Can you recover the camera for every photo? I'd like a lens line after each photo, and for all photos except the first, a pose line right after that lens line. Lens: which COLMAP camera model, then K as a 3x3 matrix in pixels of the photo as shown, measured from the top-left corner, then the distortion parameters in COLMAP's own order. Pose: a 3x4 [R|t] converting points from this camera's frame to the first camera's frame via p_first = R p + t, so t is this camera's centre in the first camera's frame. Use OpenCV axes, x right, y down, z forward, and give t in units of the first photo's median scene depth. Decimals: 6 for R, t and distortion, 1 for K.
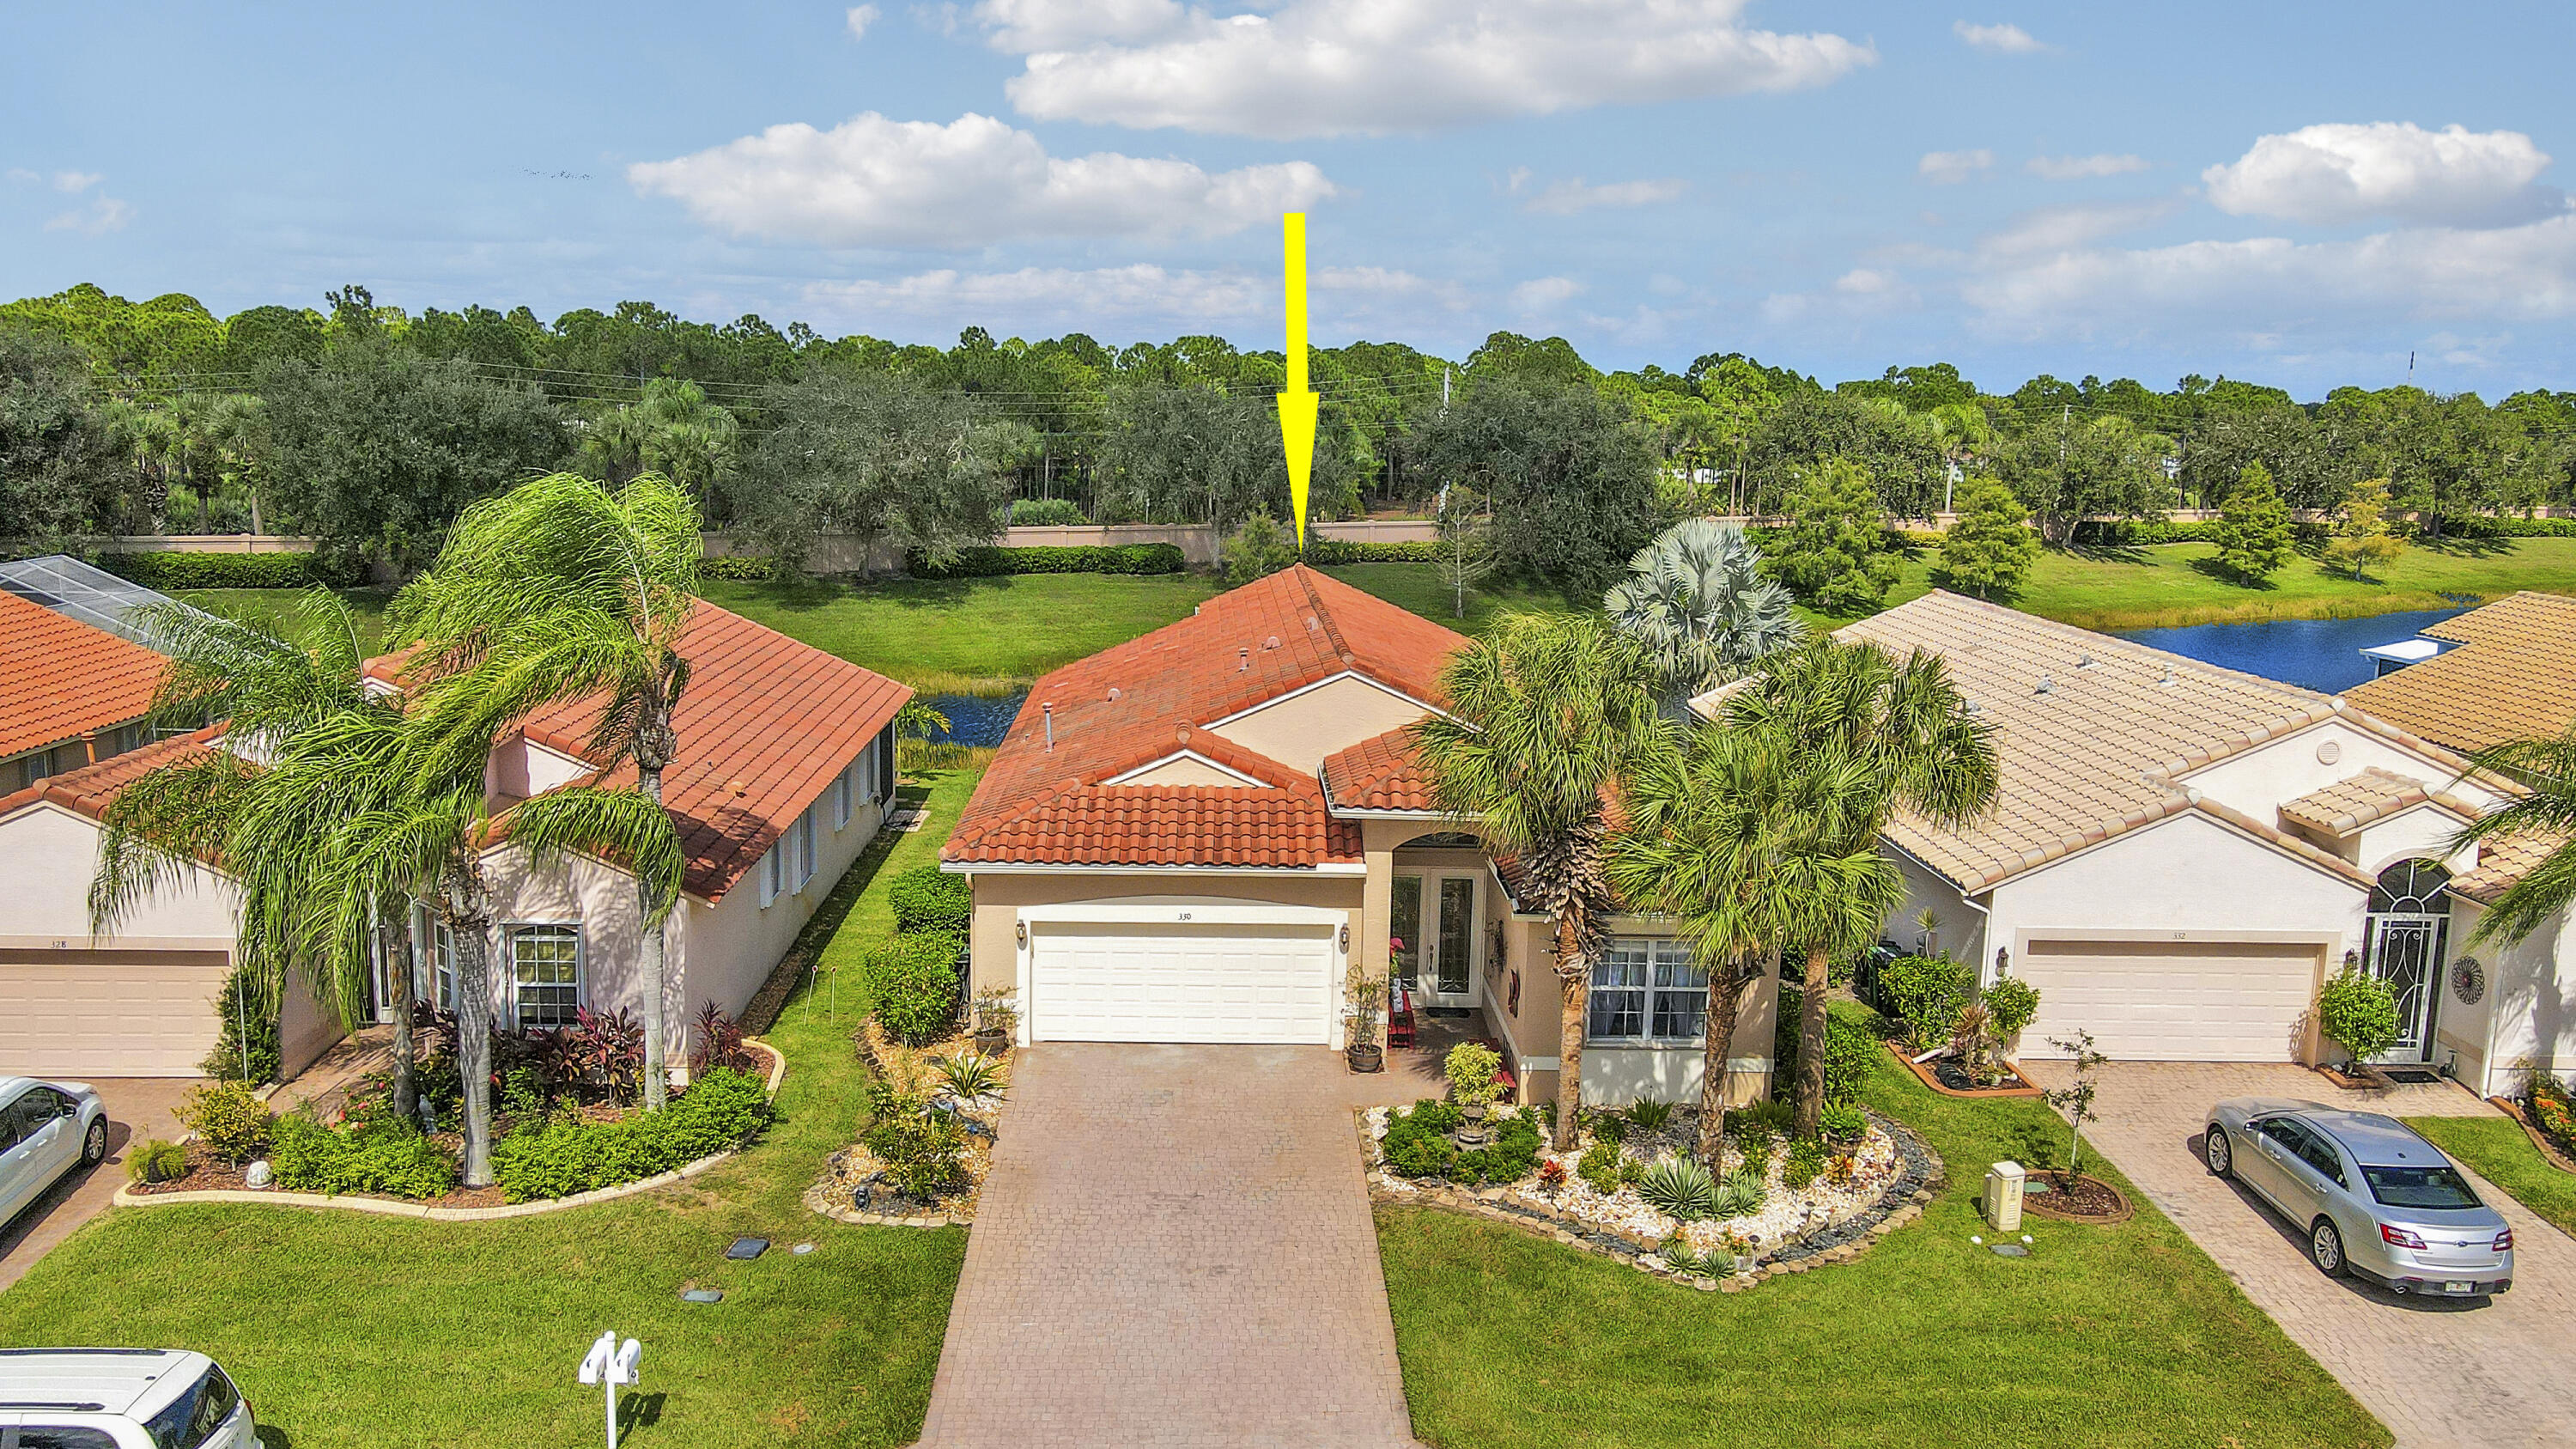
lens RADIAL K [[2013.1, 0, 1288.0], [0, 2013.1, 724.5], [0, 0, 1]] dist [0.020622, 0.003041]
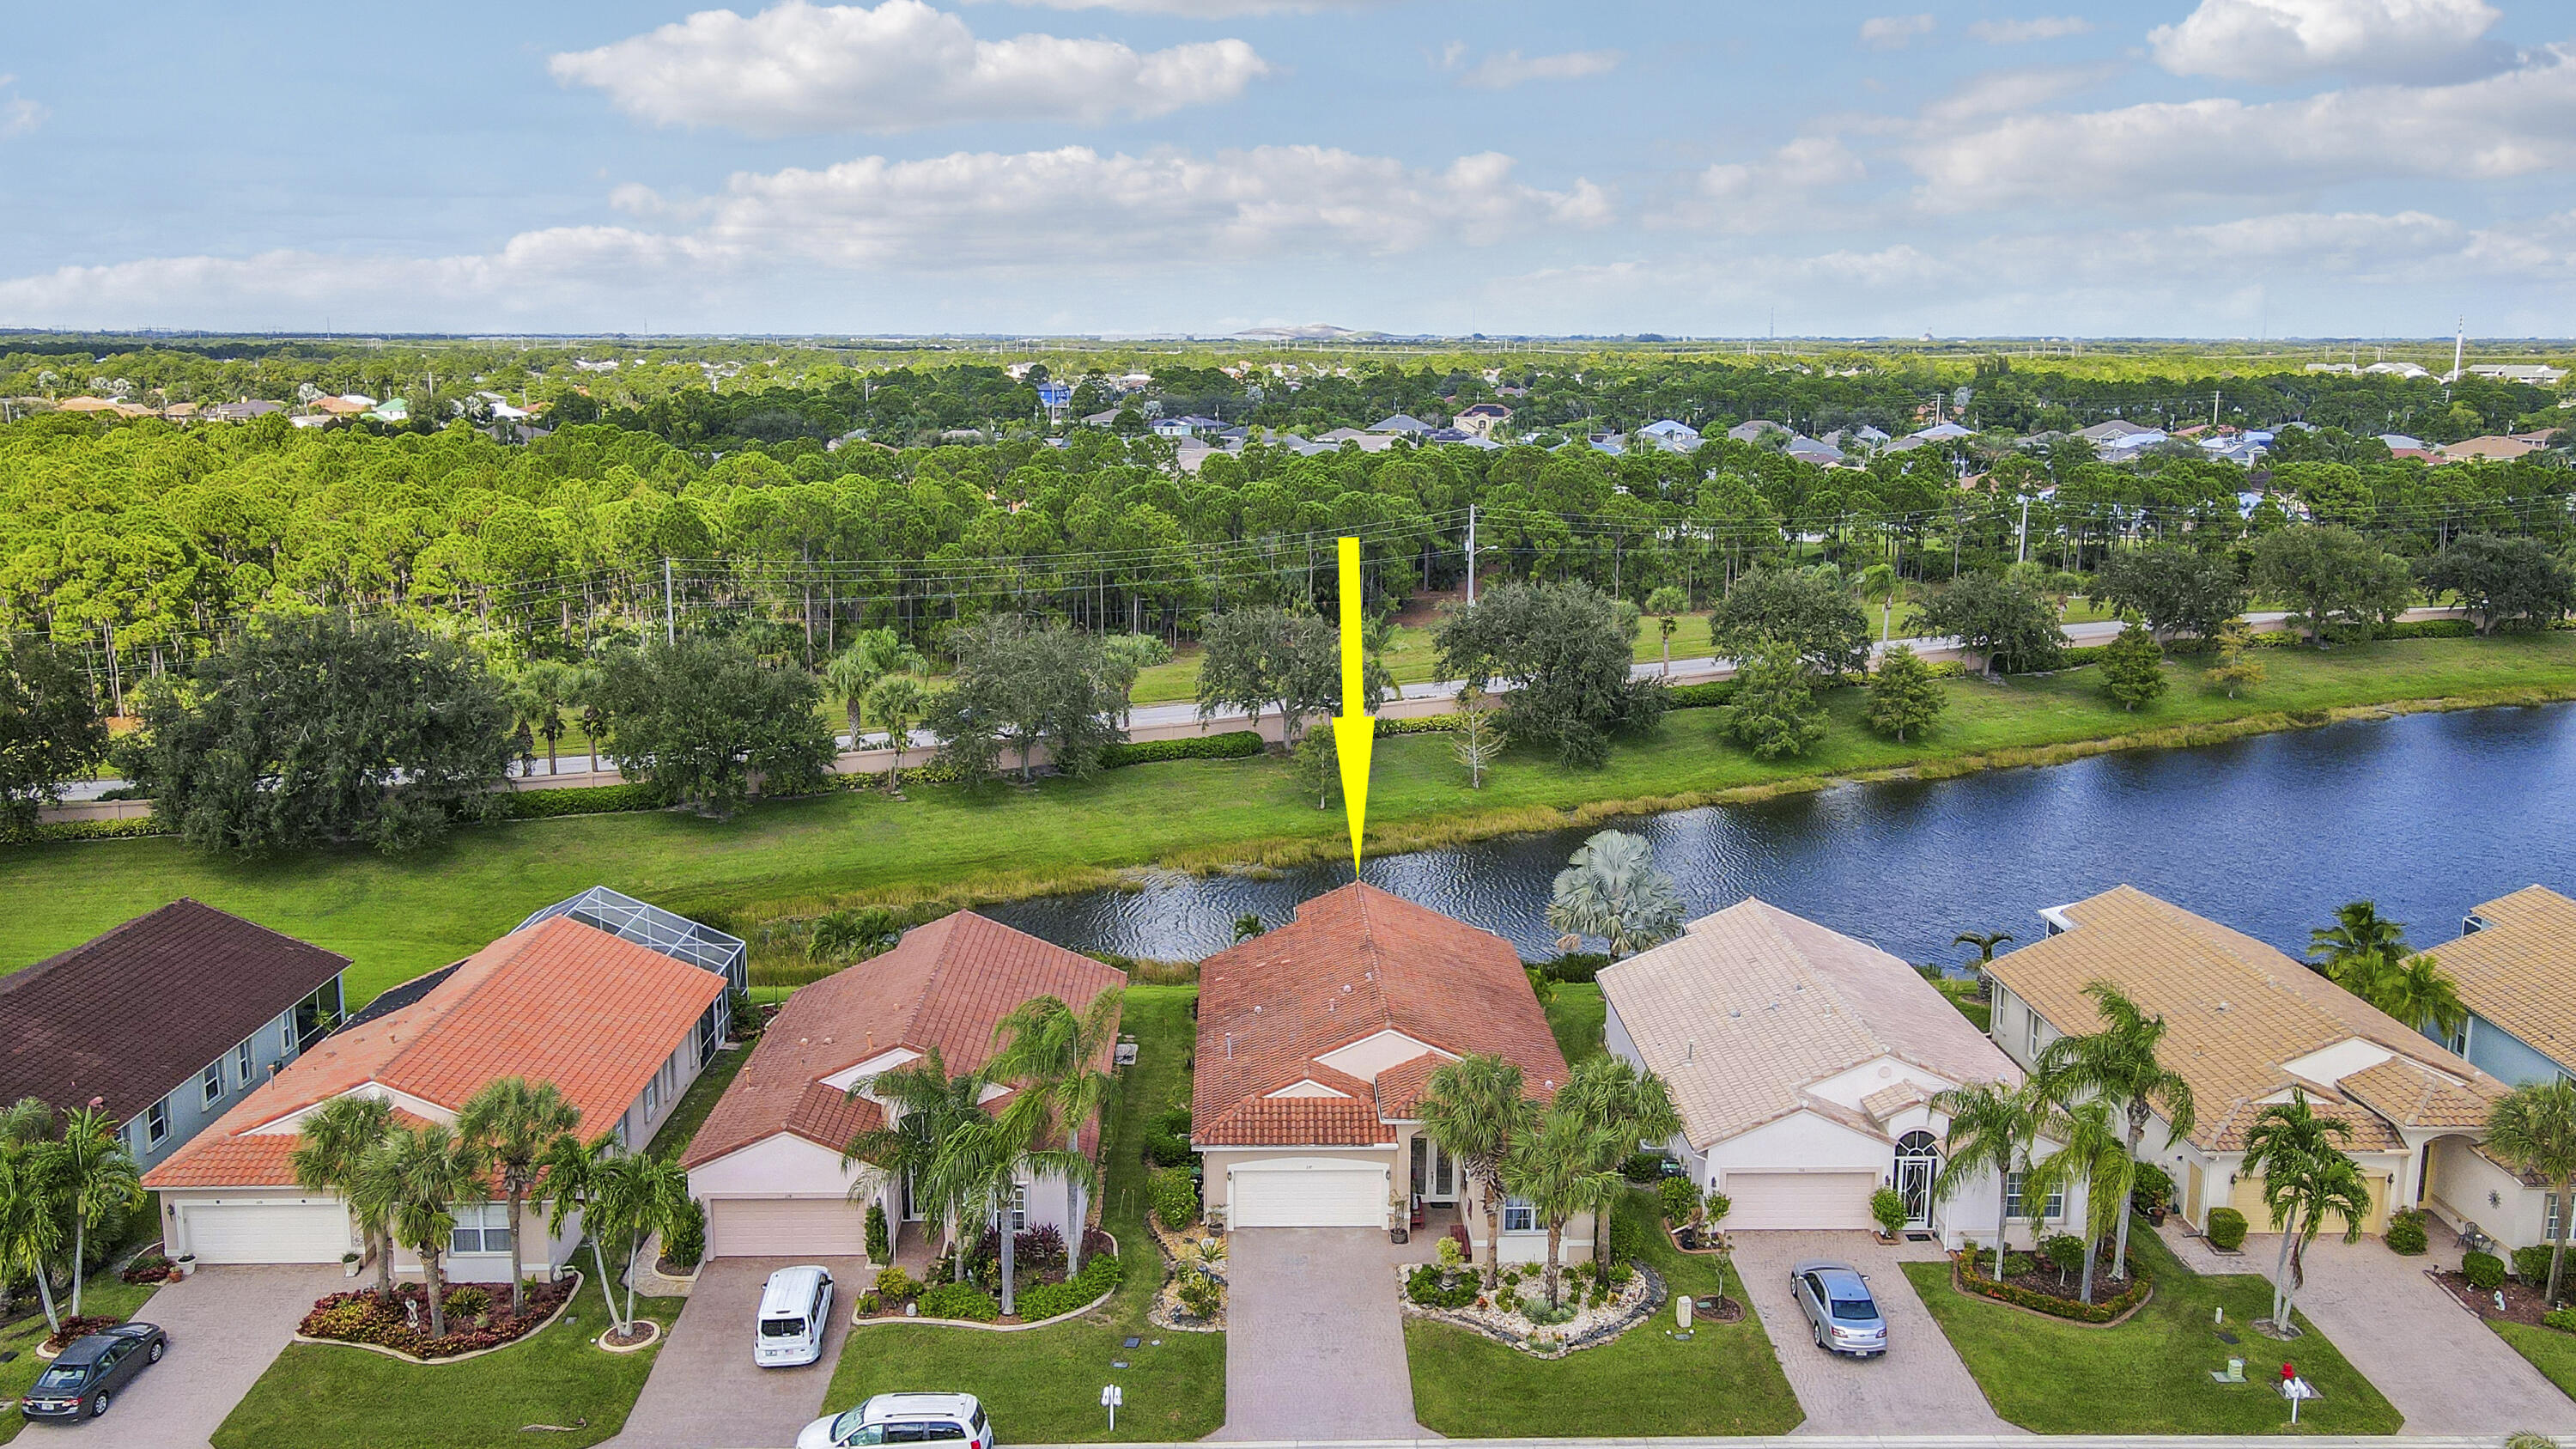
lens RADIAL K [[2149.5, 0, 1288.0], [0, 2149.5, 724.5], [0, 0, 1]] dist [0.013555, 0.008895]
pose [[0.999702, -0.014683, -0.019482, -0.024669], [0.015322, 0.999335, 0.033088, -0.434874], [0.018983, -0.033377, 0.999263, -1.186885]]
